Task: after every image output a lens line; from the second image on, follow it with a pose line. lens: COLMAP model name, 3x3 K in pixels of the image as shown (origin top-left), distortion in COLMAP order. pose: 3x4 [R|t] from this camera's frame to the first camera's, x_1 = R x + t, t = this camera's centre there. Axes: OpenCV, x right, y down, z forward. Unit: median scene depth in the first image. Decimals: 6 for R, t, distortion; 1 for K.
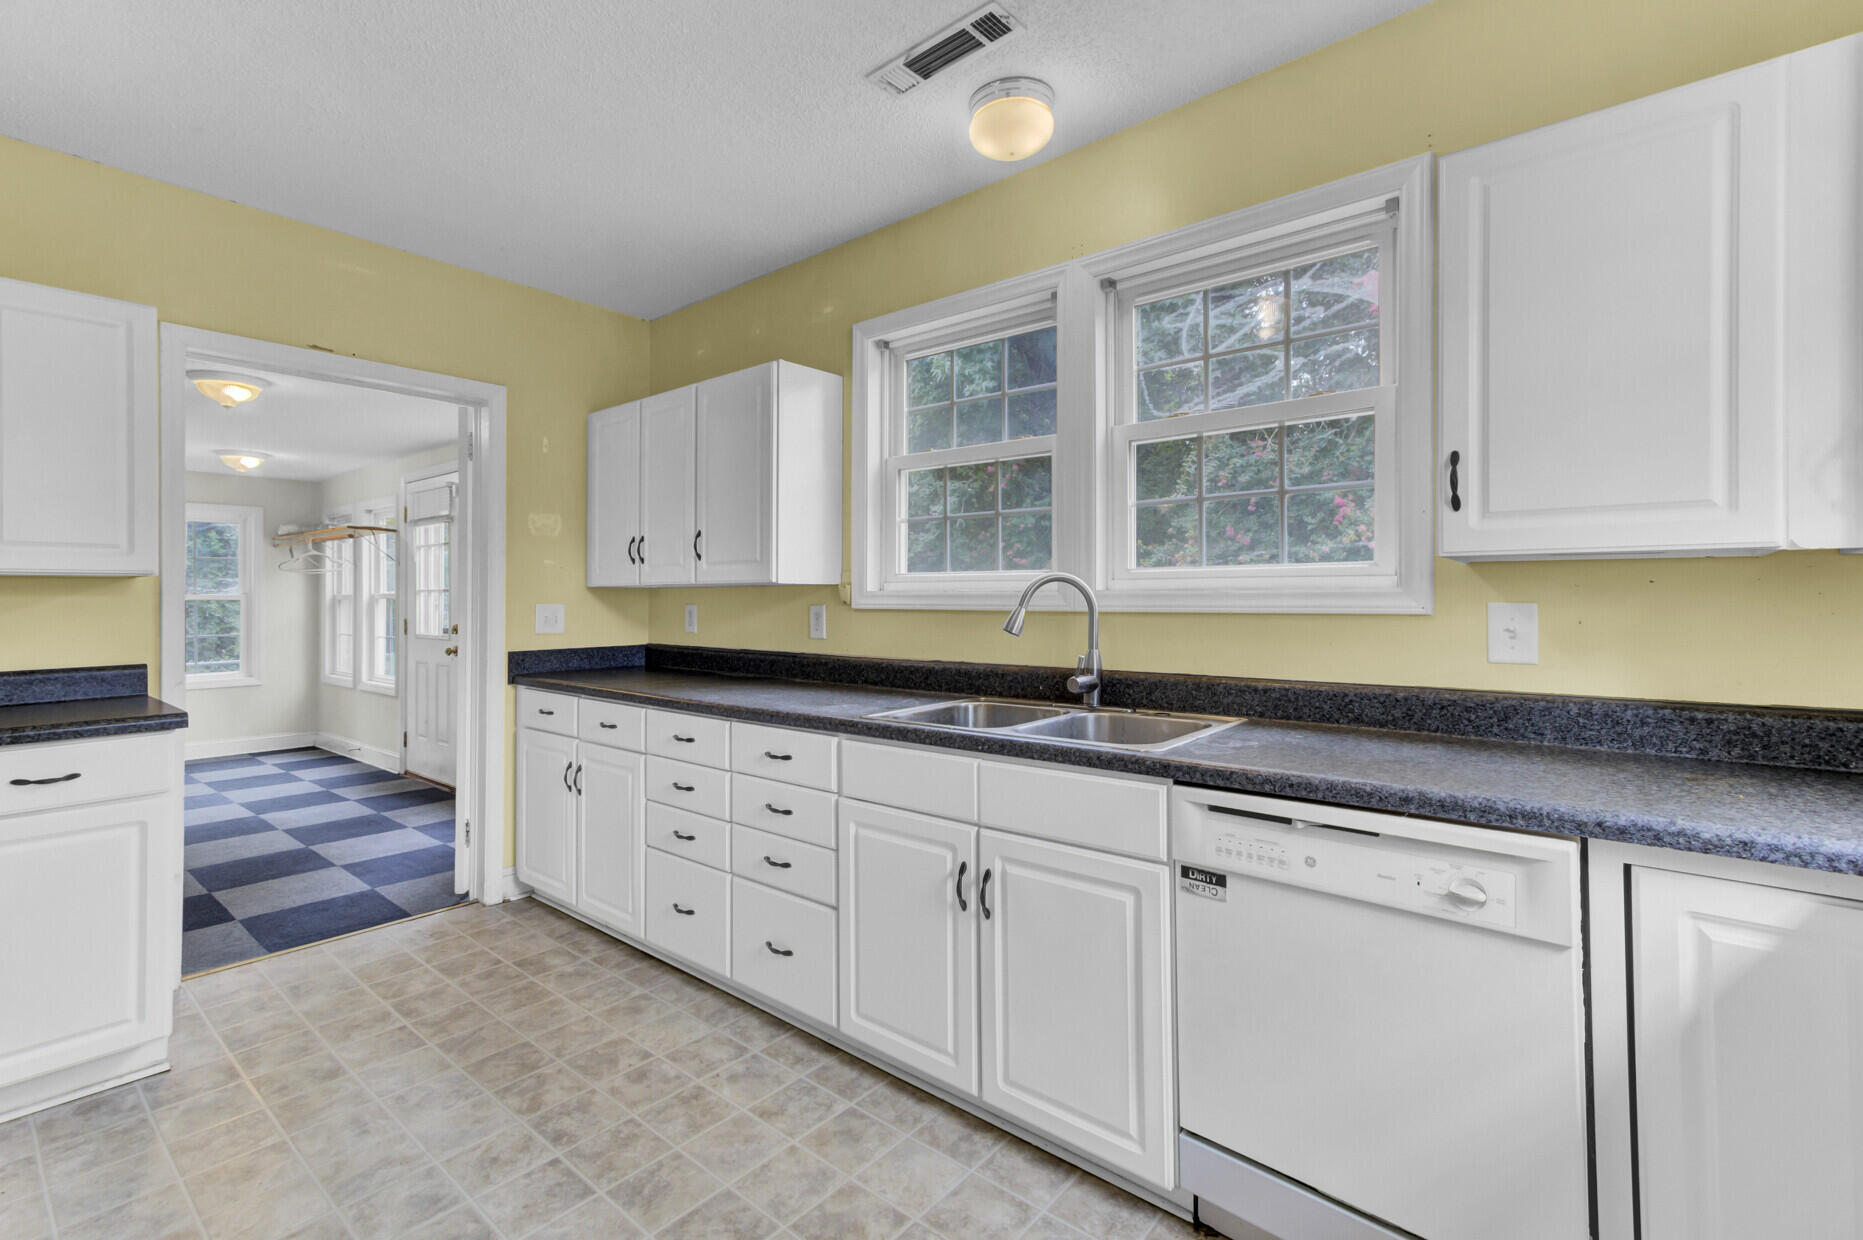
lens RADIAL K [[879.5, 0, 928.5], [0, 879.5, 593.0], [0, 0, 1]] dist [0.017645, 0.000035]
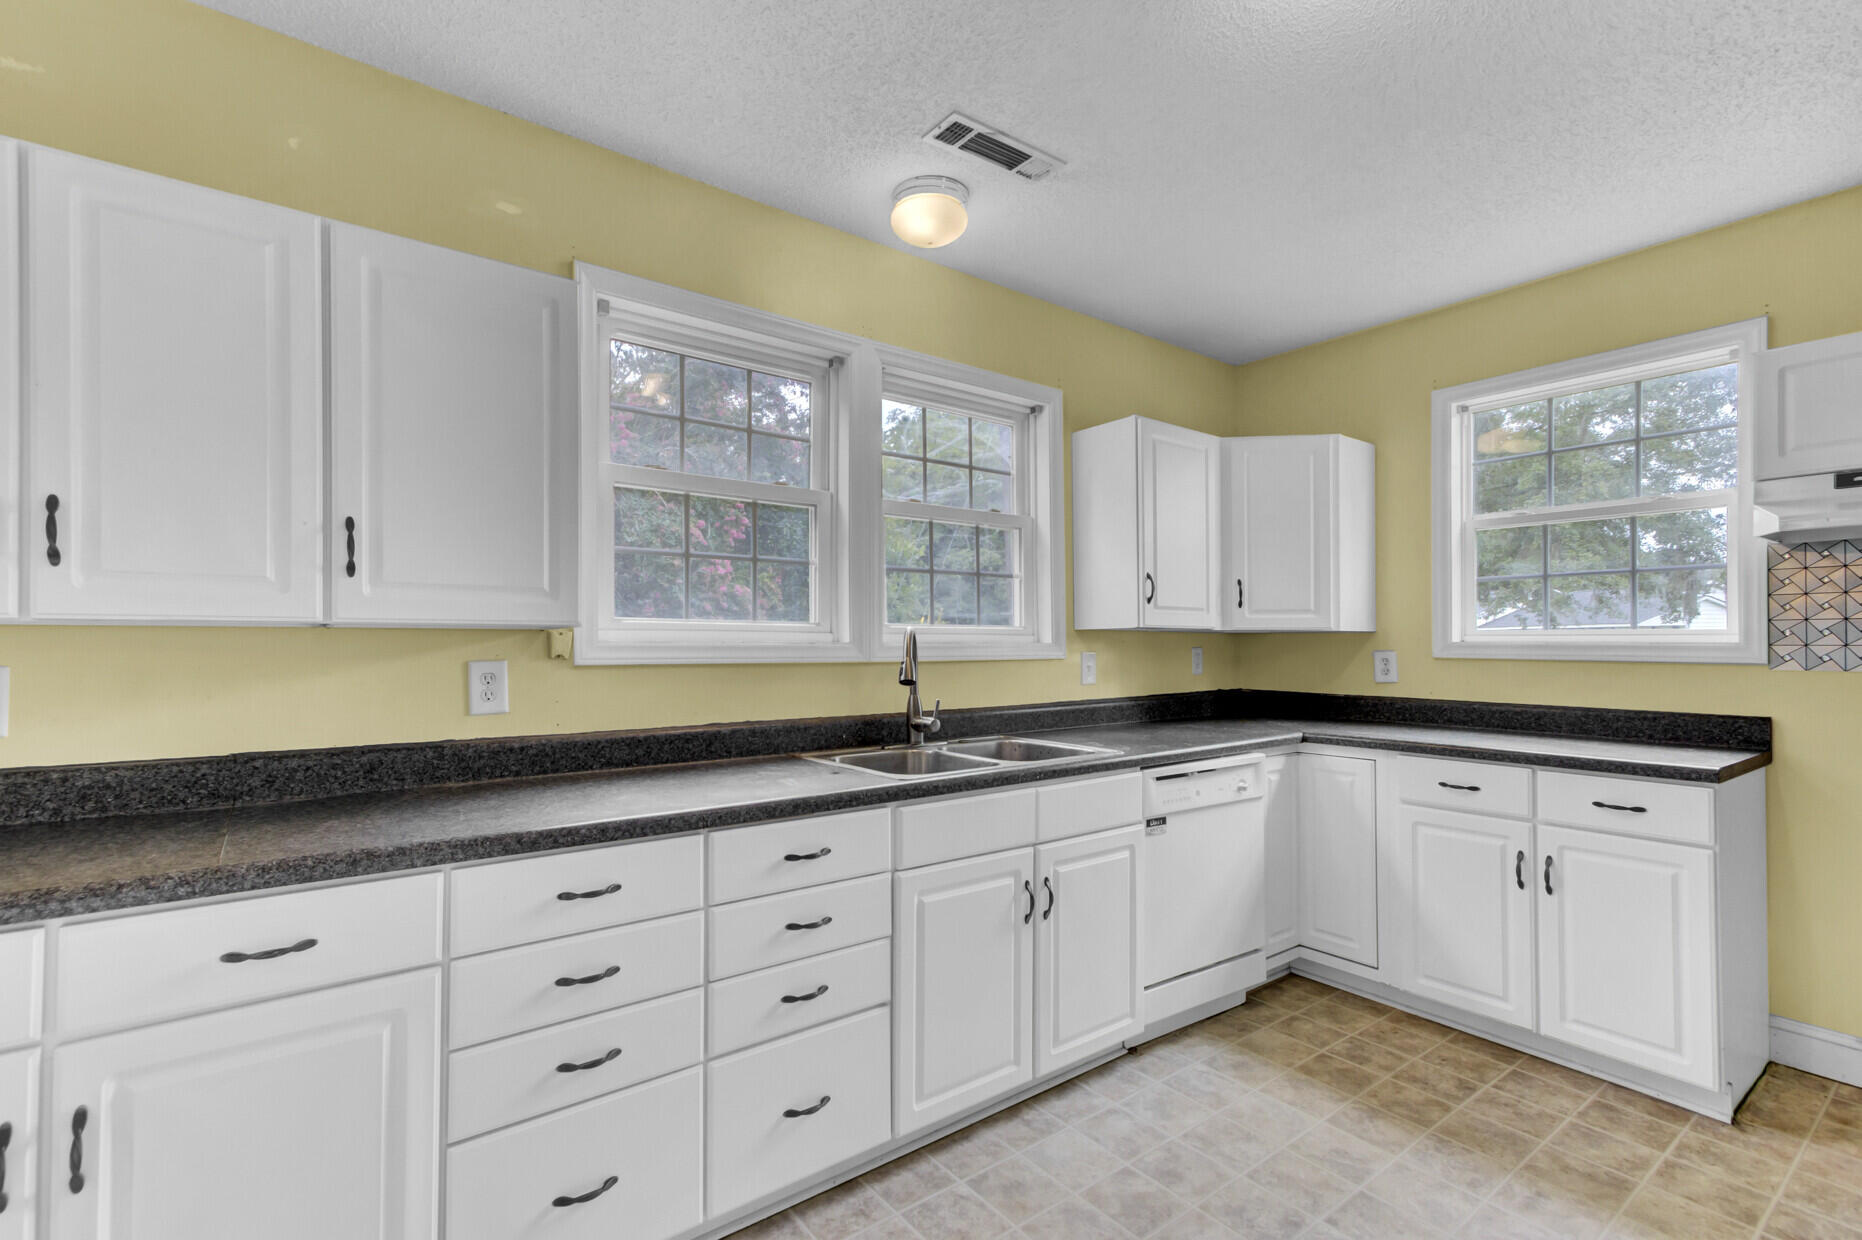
lens RADIAL K [[812.9, 0, 927.4], [0, 812.9, 641.9], [0, 0, 1]] dist [0.003734, 0.000468]
pose [[0.212141, 0.014155, 0.977136, -0.921101], [-0.000153, 0.999896, -0.014452, 0.011771], [-0.977239, 0.002916, 0.212121, 0.818218]]
